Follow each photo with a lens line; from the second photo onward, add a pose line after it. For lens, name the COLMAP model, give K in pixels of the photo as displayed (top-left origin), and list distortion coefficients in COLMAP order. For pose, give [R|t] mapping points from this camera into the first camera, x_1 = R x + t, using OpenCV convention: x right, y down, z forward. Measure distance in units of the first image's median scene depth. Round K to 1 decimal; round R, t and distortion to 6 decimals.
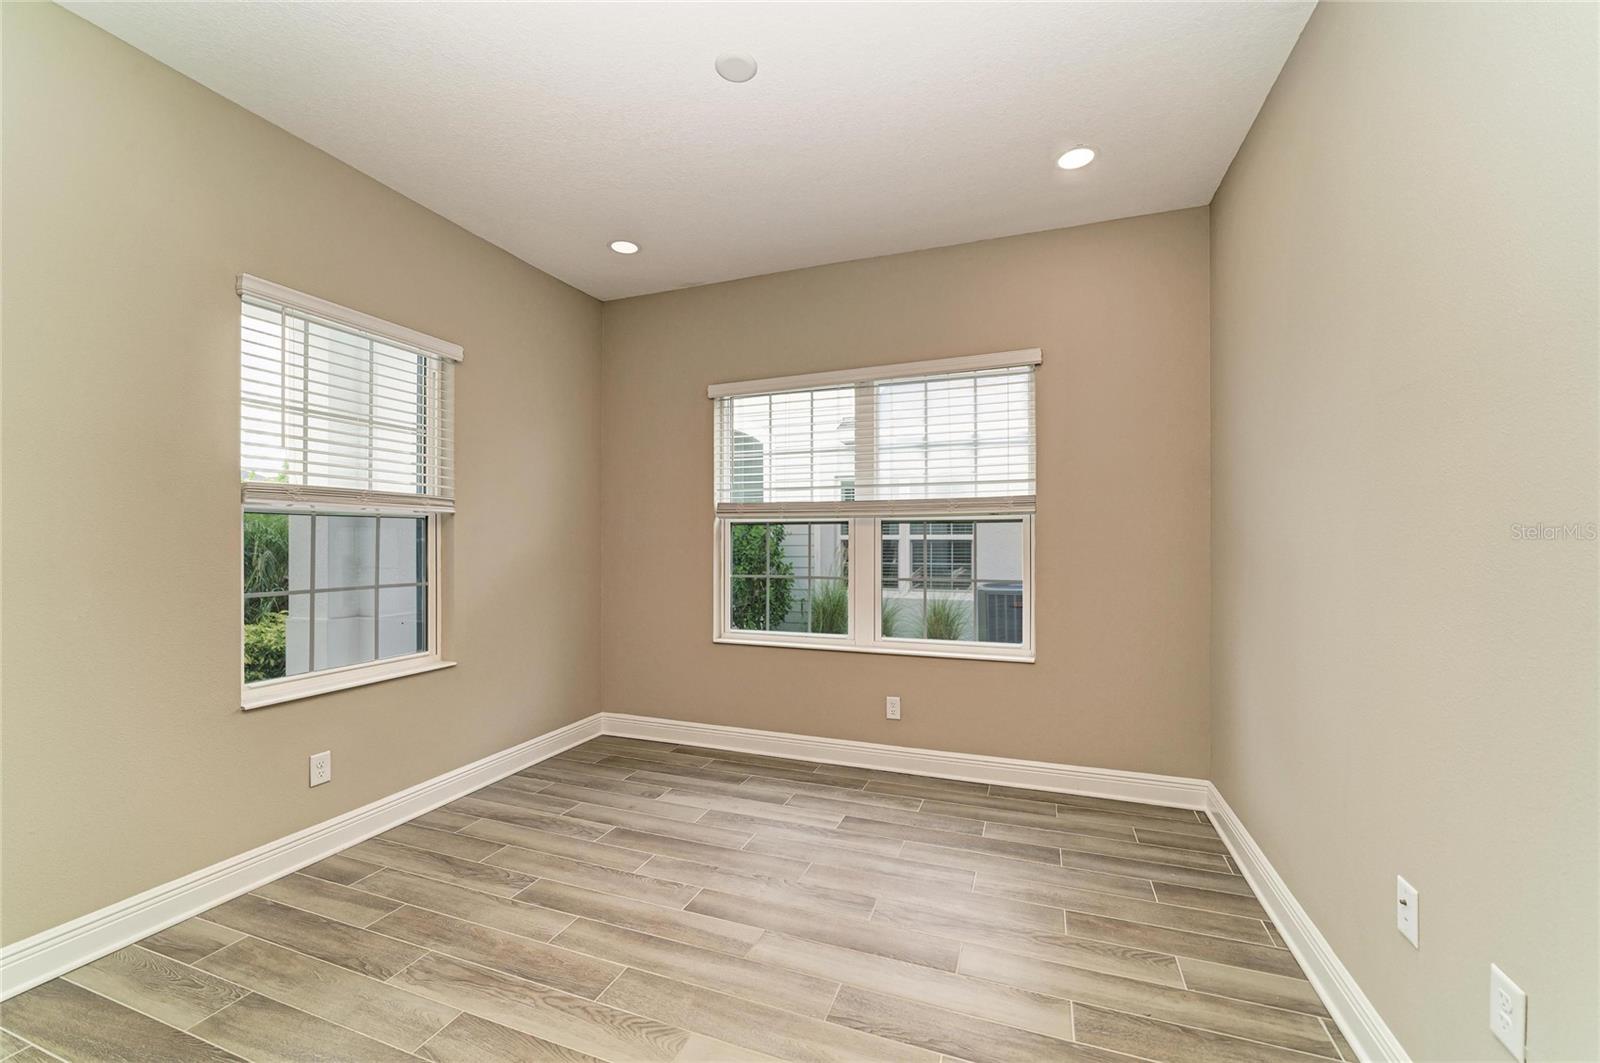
lens RADIAL K [[621.3, 0, 805.6], [0, 621.3, 538.9], [0, 0, 1]] dist [-0.022509, 0.008018]
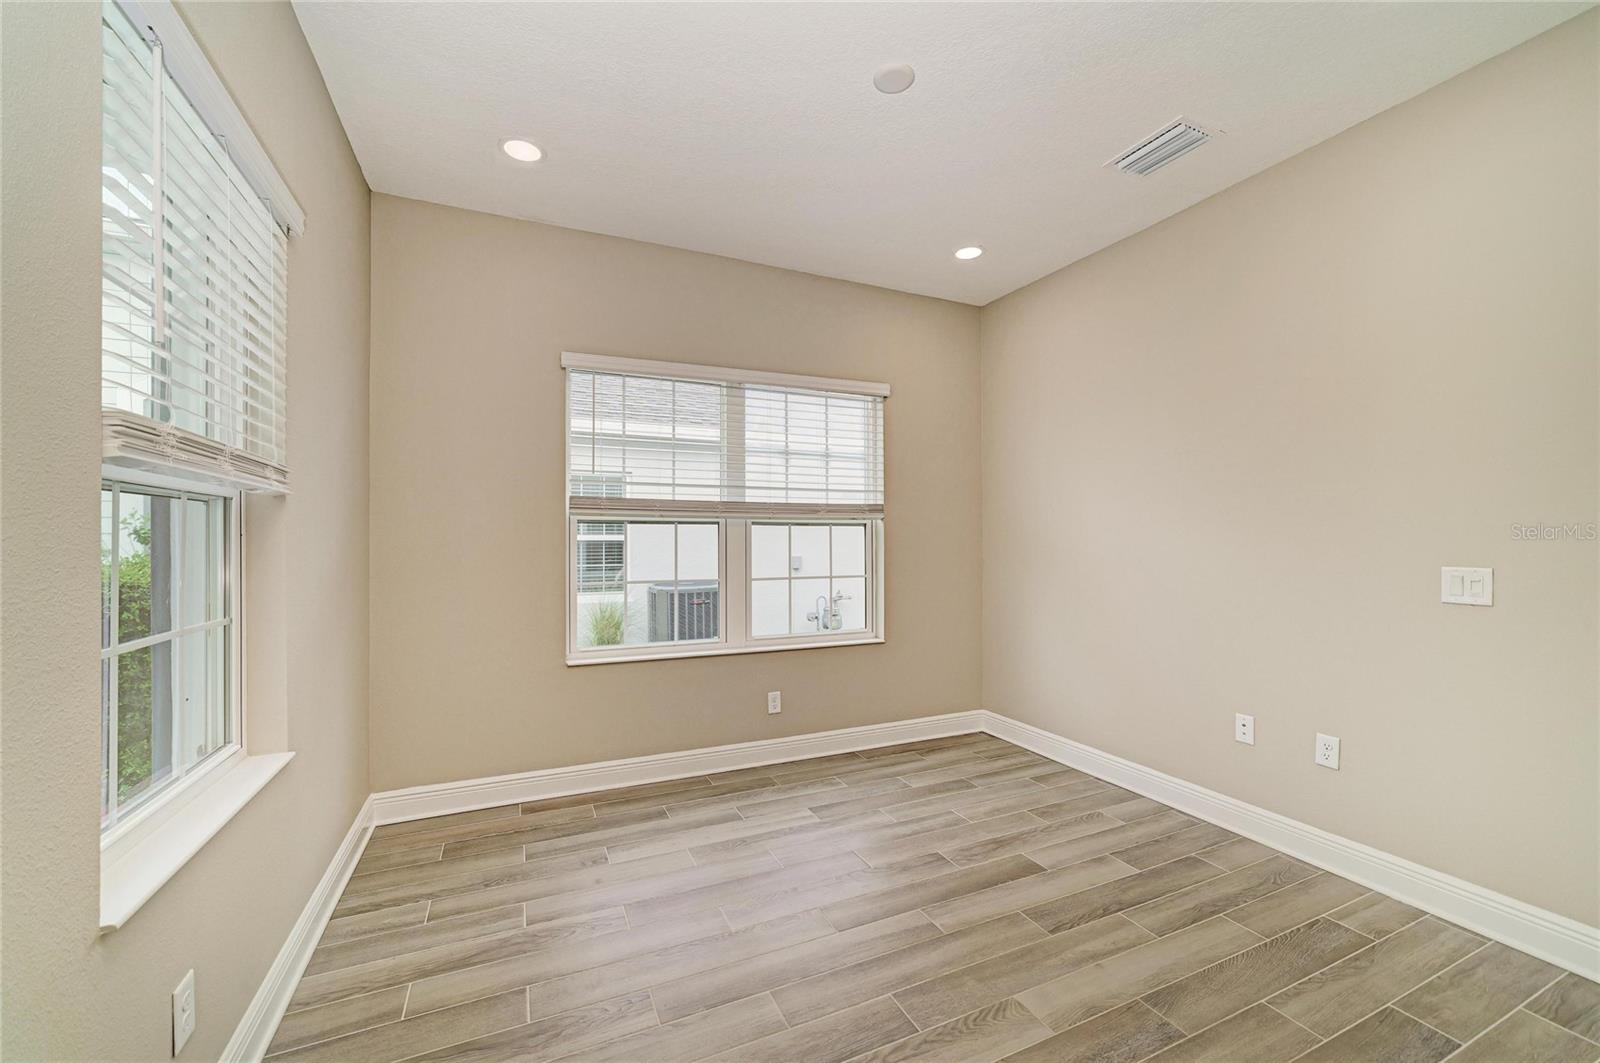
lens RADIAL K [[621.3, 0, 805.6], [0, 621.3, 538.9], [0, 0, 1]] dist [-0.022509, 0.008018]
pose [[0.714165, 0.003071, 0.699970, -0.584731], [-0.002504, 0.999995, -0.001832, -0.000048], [-0.699973, -0.000444, 0.714170, 0.233868]]
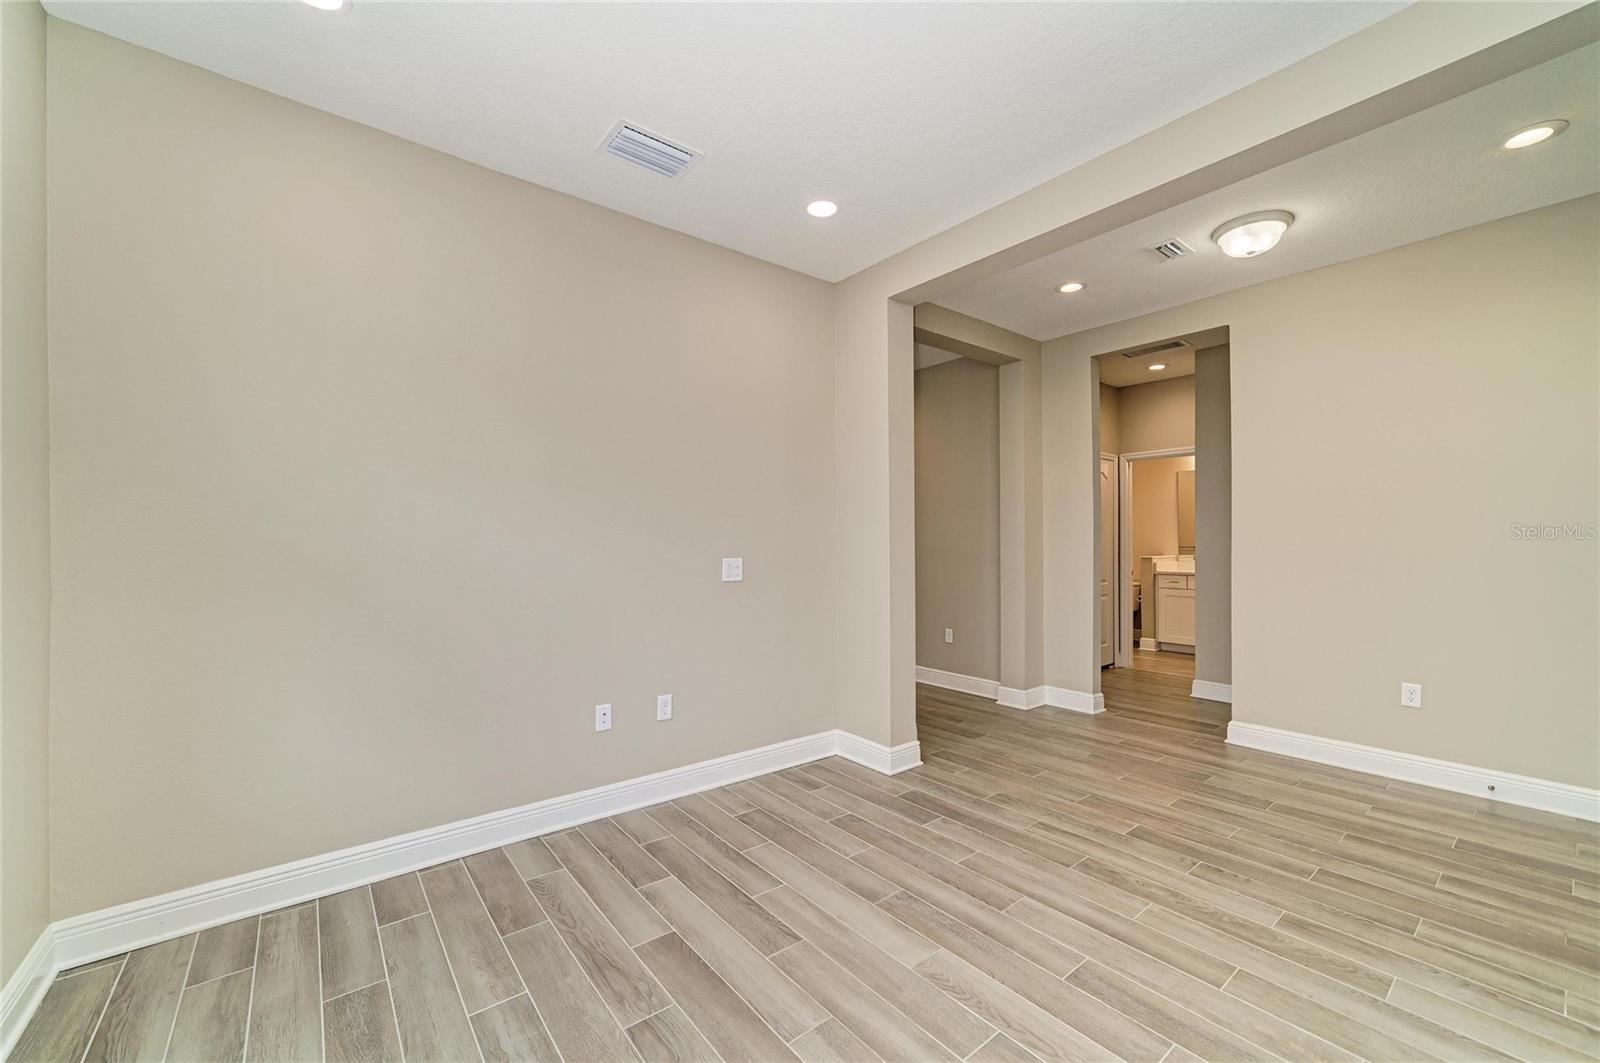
lens RADIAL K [[621.3, 0, 805.6], [0, 621.3, 538.9], [0, 0, 1]] dist [-0.022509, 0.008018]
pose [[-0.847572, 0.008841, 0.530607, -0.309113], [0.003168, 0.999928, -0.011600, 0.005350], [-0.530671, -0.008151, -0.847539, 1.013116]]
